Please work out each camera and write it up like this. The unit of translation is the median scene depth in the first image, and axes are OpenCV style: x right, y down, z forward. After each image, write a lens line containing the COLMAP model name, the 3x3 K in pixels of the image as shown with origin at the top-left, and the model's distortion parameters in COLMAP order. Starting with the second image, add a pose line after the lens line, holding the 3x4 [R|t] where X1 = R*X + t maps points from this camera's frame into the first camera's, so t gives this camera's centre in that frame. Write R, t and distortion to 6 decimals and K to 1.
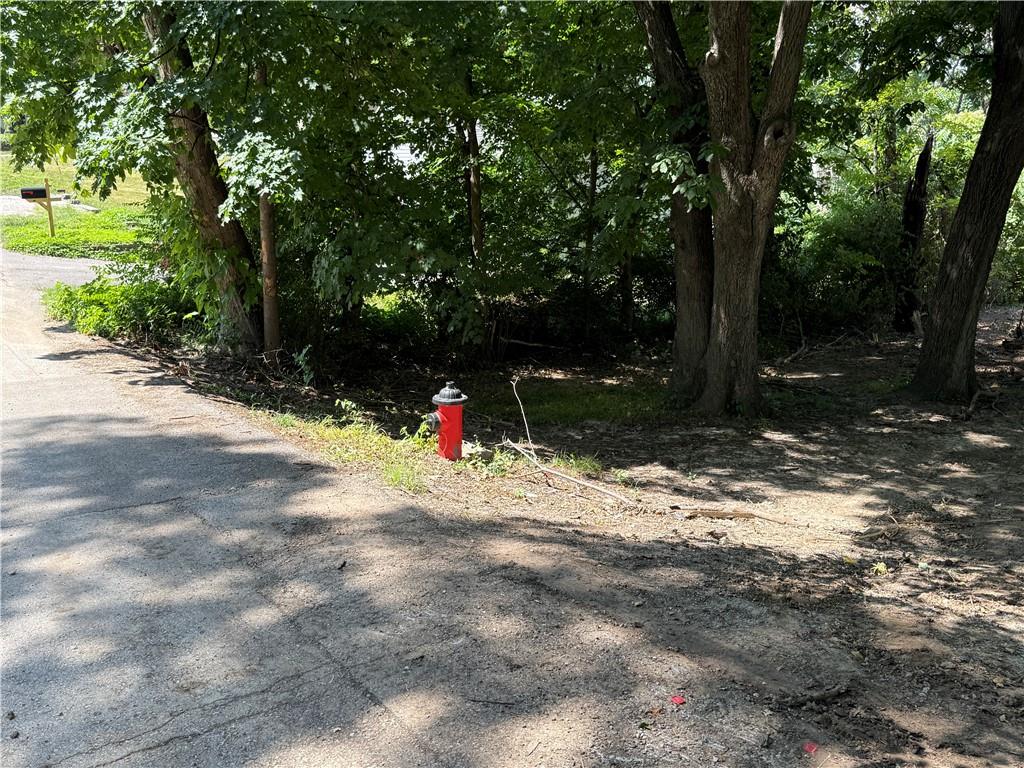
lens RADIAL K [[932.3, 0, 508.3], [0, 932.3, 387.7], [0, 0, 1]] dist [0.092528, -0.179963]
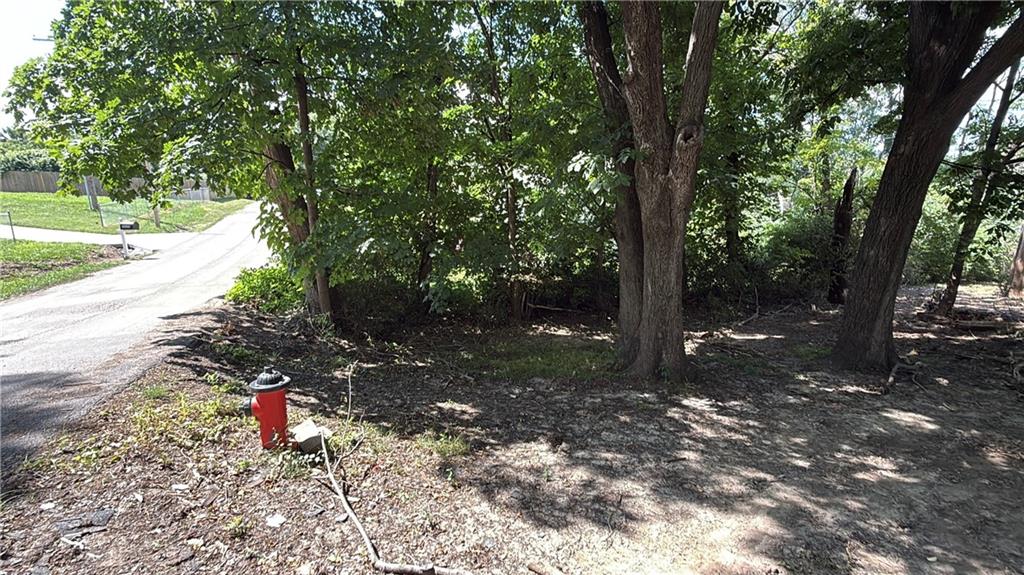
lens RADIAL K [[466.1, 0, 516.3], [0, 466.1, 288.2], [0, 0, 1]] dist [0.000245, -0.000337]
pose [[0.975412, 0.011622, -0.220082, 0.179400], [-0.027227, 0.997313, -0.068008, -0.037439], [0.218701, 0.072328, 0.973108, 0.358959]]
